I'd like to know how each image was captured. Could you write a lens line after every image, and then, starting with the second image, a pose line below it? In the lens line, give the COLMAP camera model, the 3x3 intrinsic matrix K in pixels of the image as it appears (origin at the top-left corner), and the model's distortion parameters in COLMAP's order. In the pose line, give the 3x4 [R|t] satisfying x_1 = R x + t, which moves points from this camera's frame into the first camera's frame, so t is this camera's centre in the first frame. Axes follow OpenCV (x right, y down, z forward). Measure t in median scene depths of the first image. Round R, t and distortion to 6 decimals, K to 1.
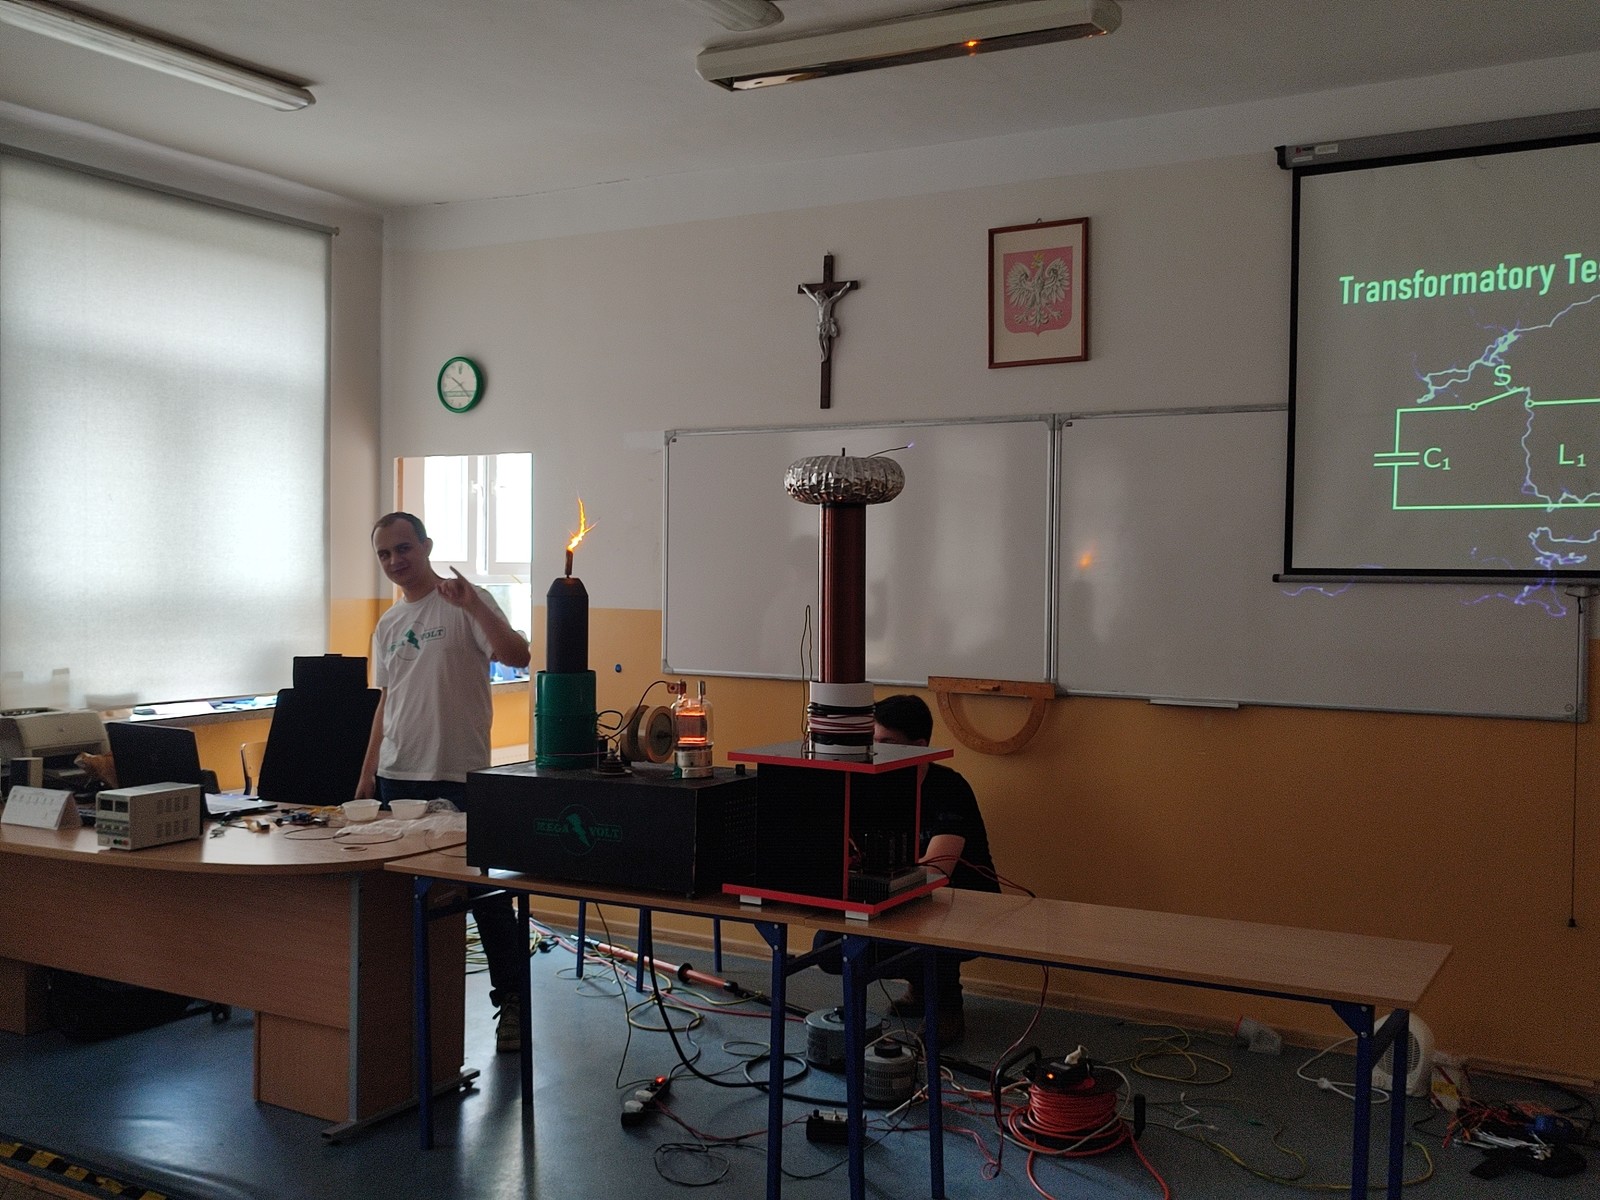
lens RADIAL K [[1537.1, 0, 800.0], [0, 1537.1, 600.0], [0, 0, 1]] dist [-0.027720, -0.008223]
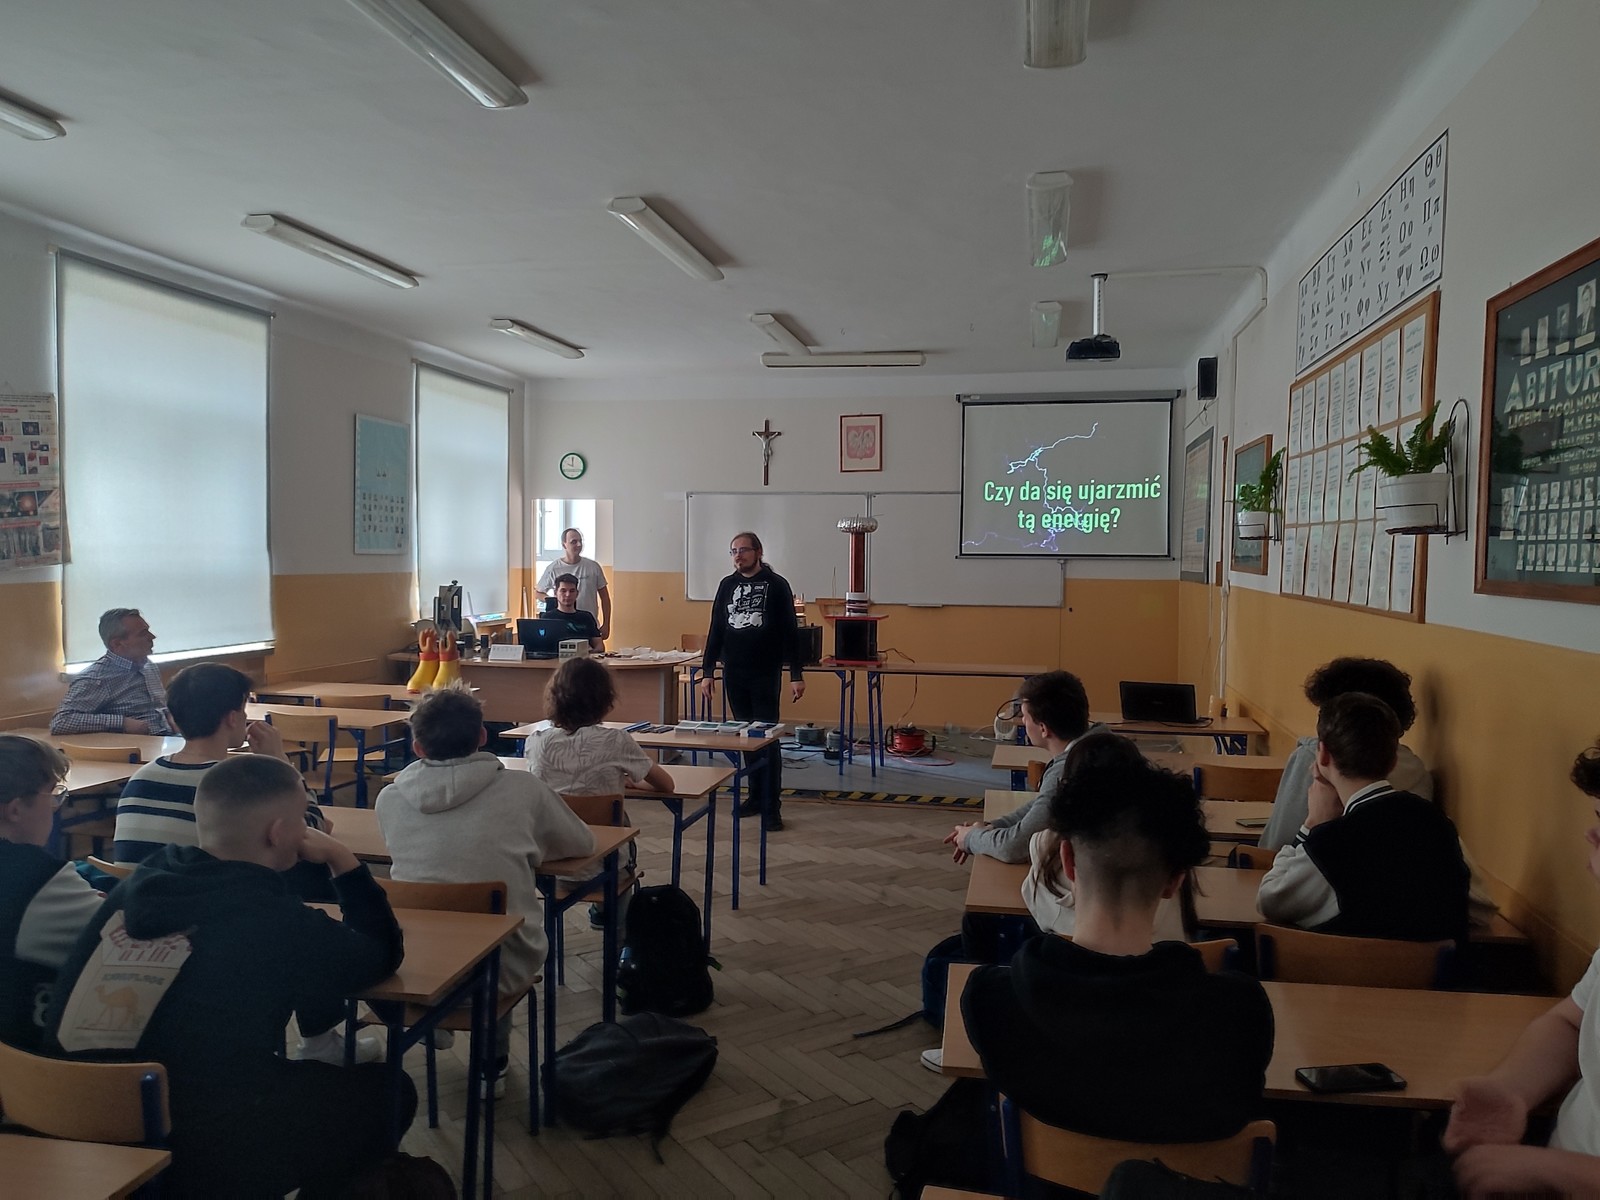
lens RADIAL K [[1137.9, 0, 800.0], [0, 1137.9, 600.0], [0, 0, 1]] dist [-0.001325, -0.000433]
pose [[0.951625, -0.014673, 0.306911, -0.514686], [0.006932, 0.999630, 0.026300, 0.005577], [-0.307183, -0.022901, 0.951375, -0.739296]]
